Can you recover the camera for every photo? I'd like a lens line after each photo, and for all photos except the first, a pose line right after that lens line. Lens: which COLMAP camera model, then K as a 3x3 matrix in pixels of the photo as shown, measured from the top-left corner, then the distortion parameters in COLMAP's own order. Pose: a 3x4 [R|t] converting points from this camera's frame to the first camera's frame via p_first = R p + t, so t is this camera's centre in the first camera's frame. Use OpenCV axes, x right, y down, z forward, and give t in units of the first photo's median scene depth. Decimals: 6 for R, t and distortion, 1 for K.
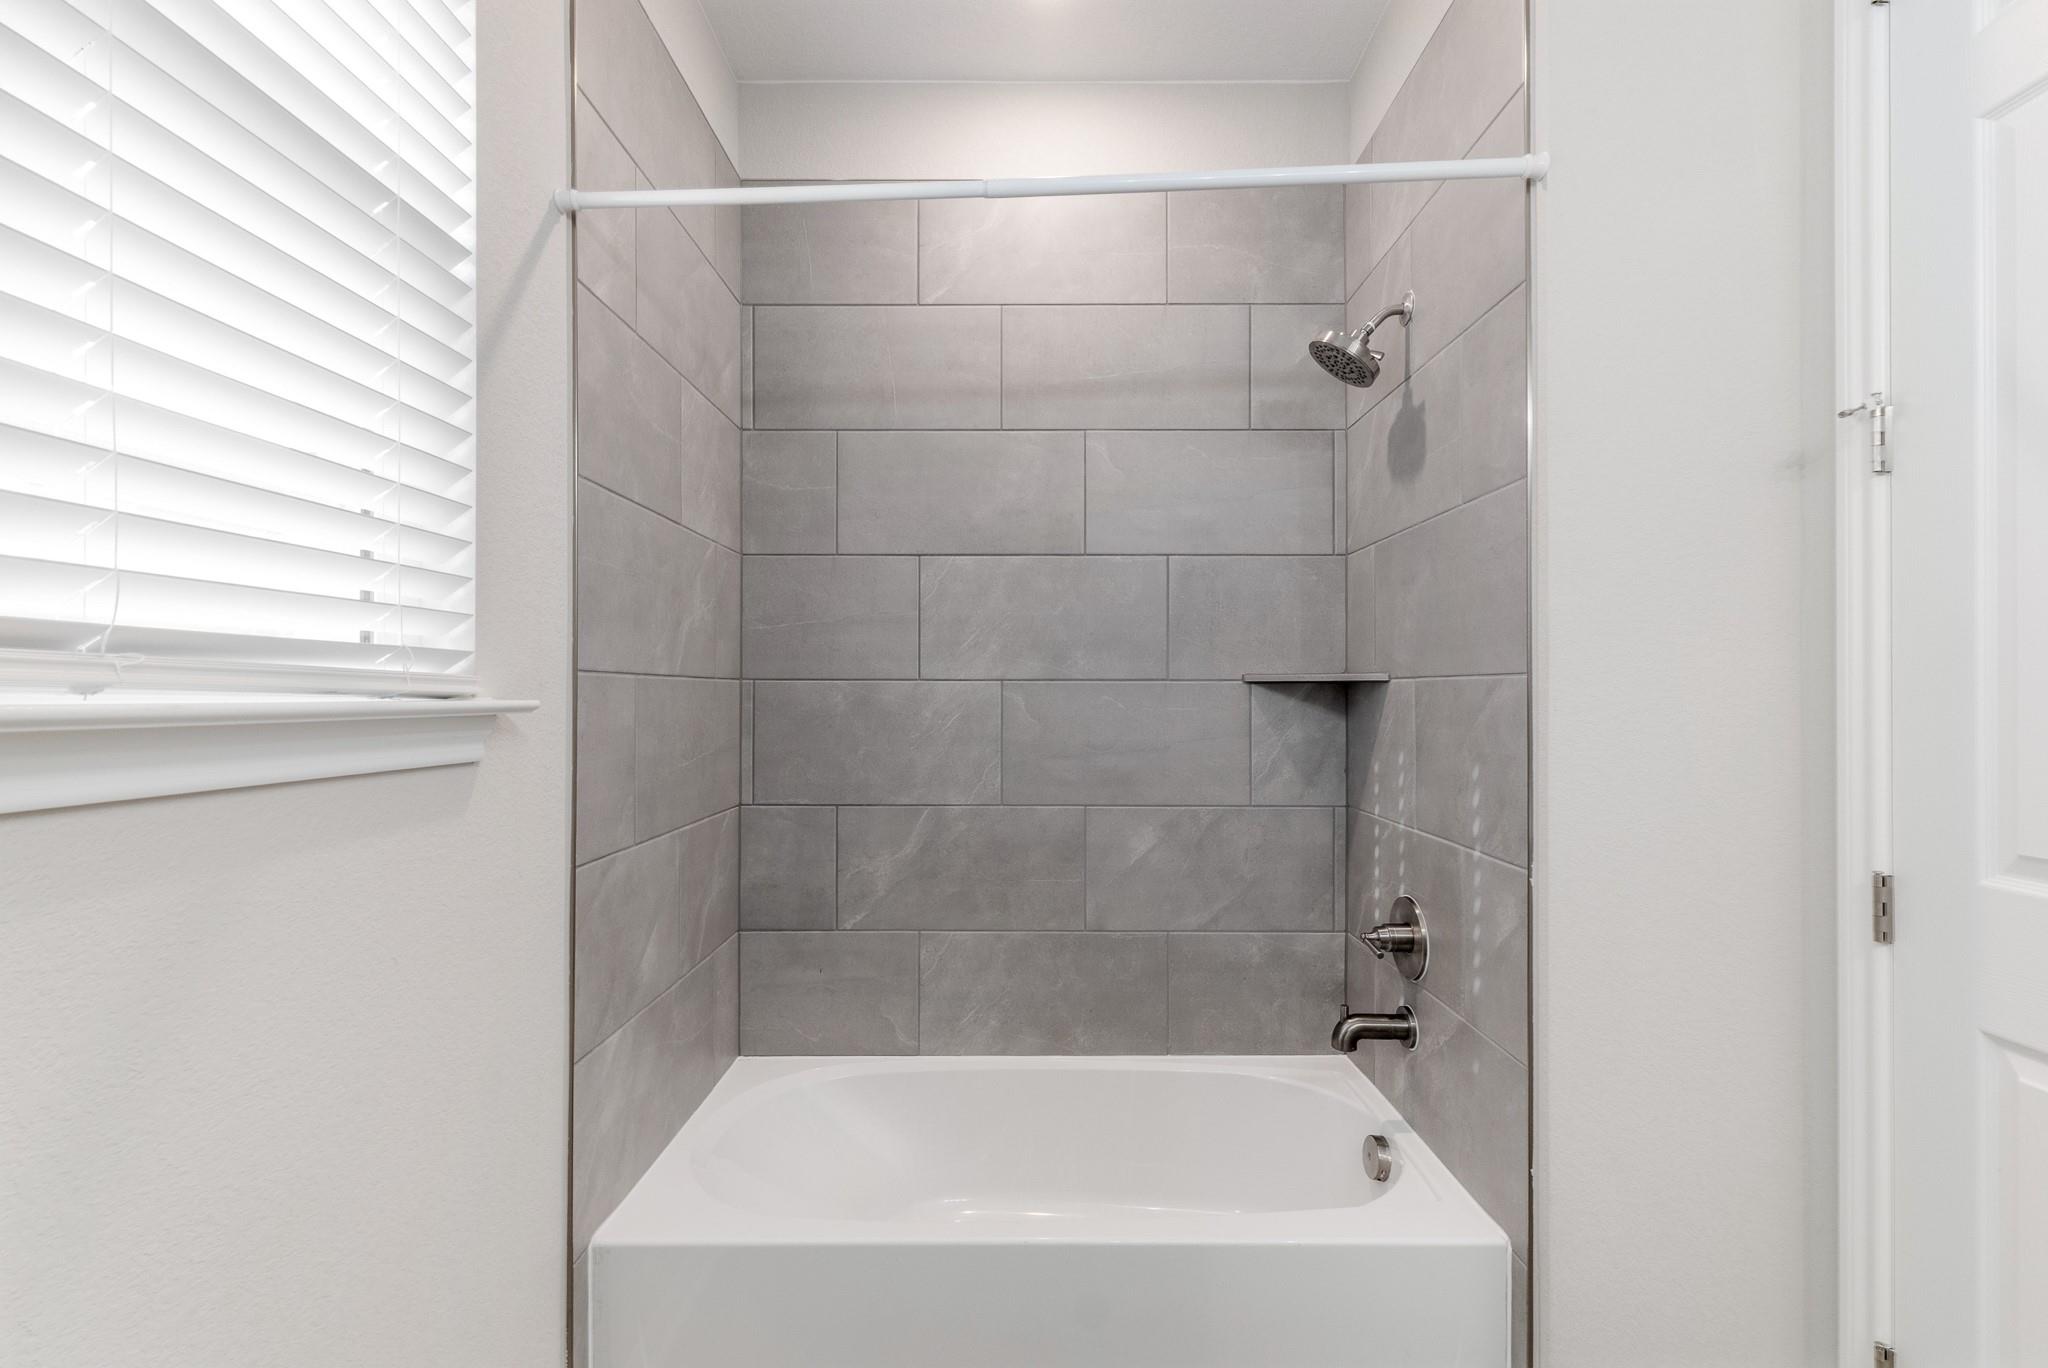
lens RADIAL K [[872.7, 0, 1022.0], [0, 872.7, 689.3], [0, 0, 1]] dist [0.002821, 0.000083]
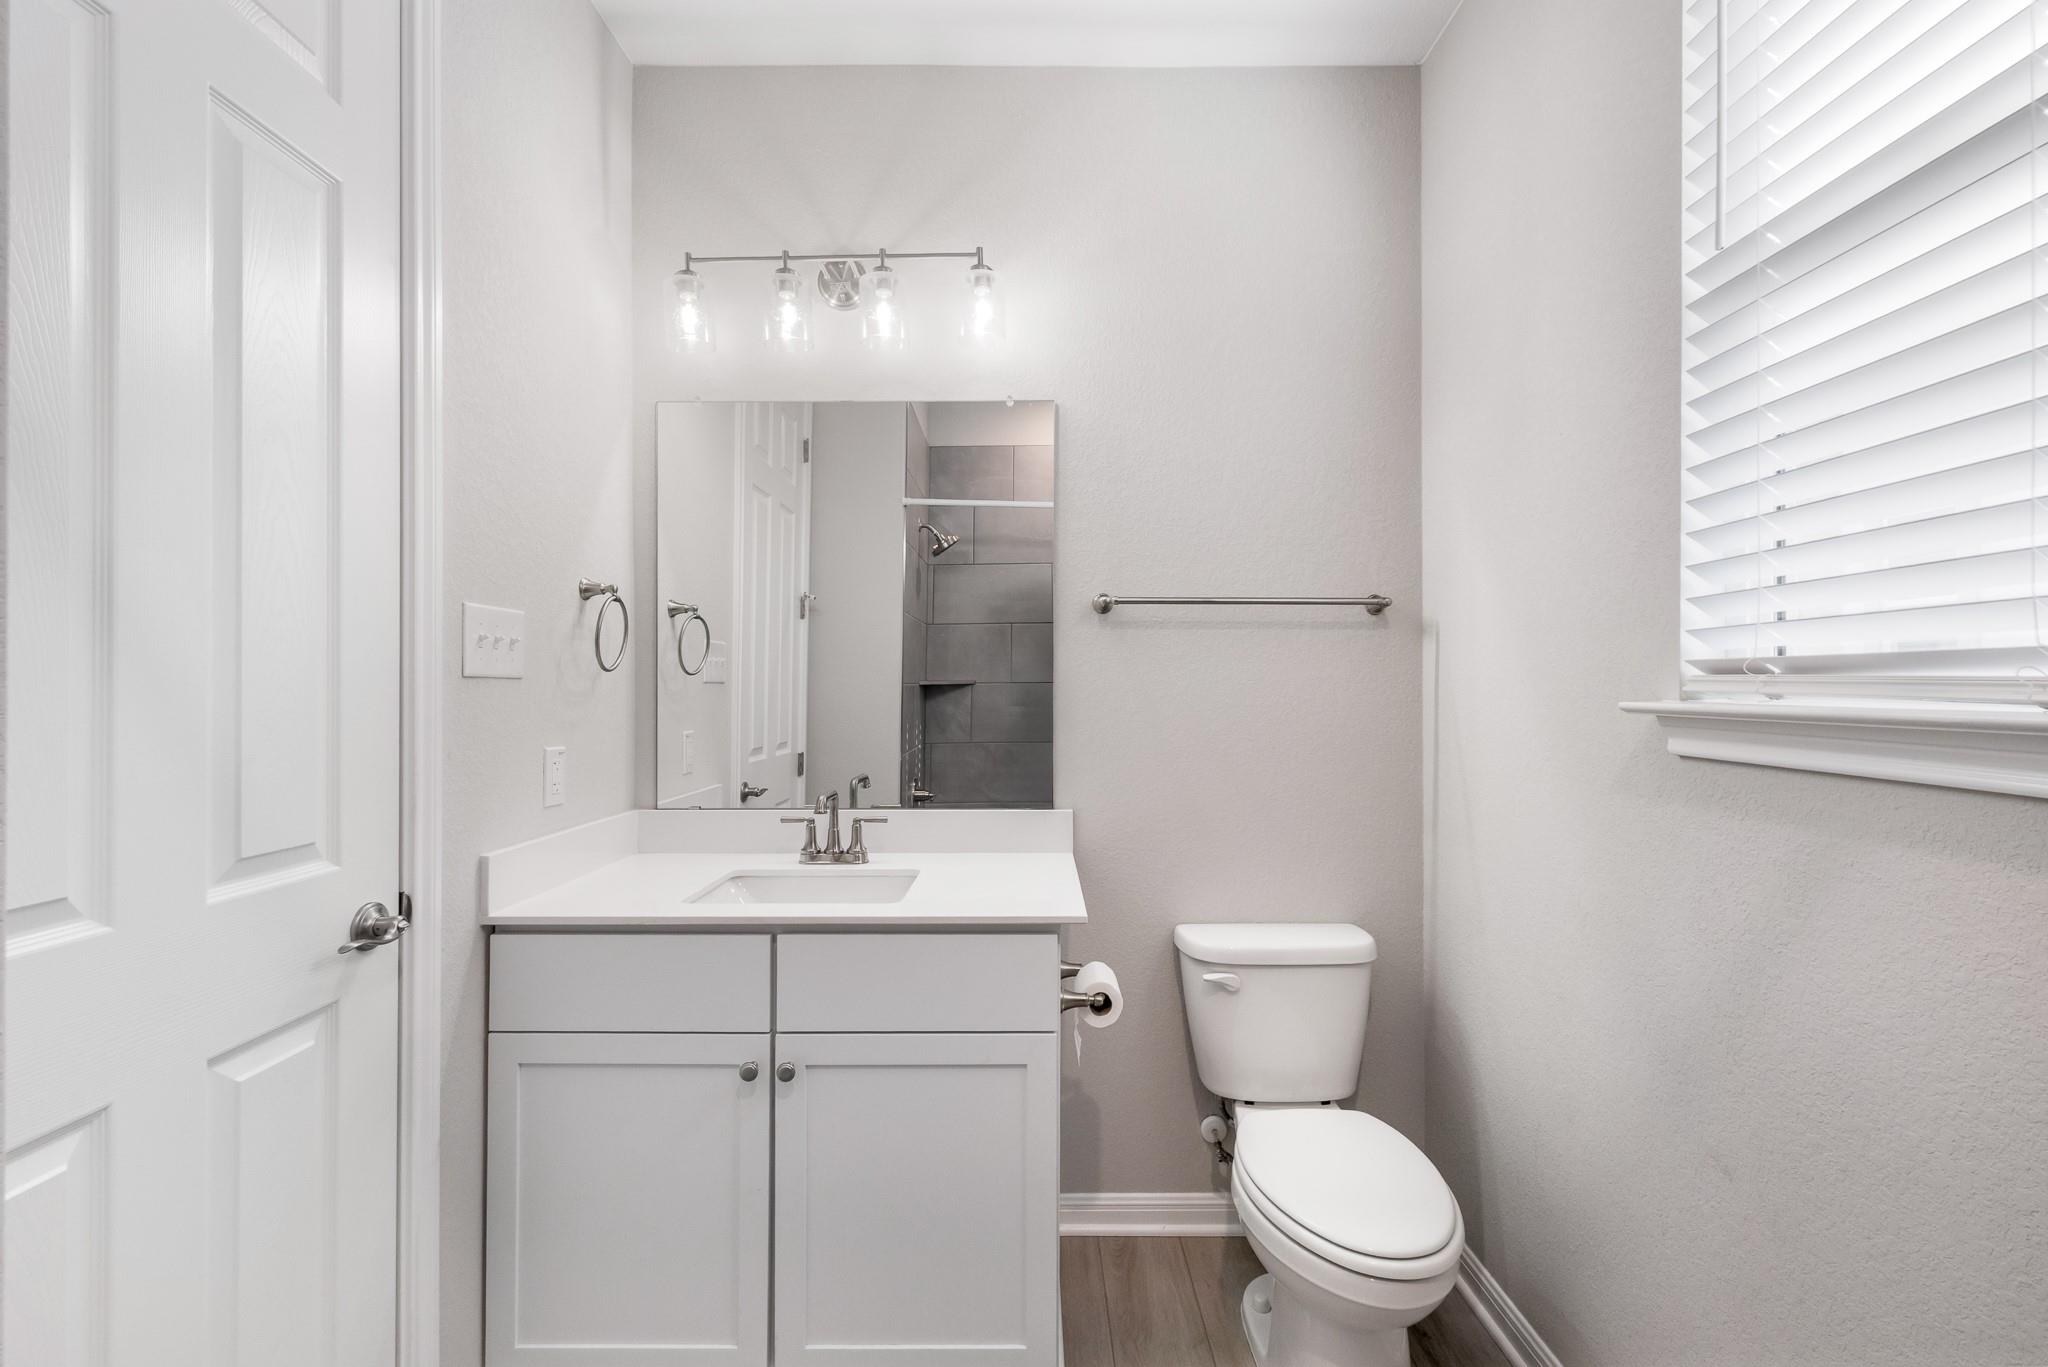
lens RADIAL K [[908.8, 0, 1013.9], [0, 908.8, 693.7], [0, 0, 1]] dist [-0.000930, -0.000027]
pose [[-0.999960, -0.008868, 0.001472, 0.284900], [-0.008868, 0.999961, -0.000475, 0.005914], [-0.001468, -0.000488, -0.999999, 2.091899]]
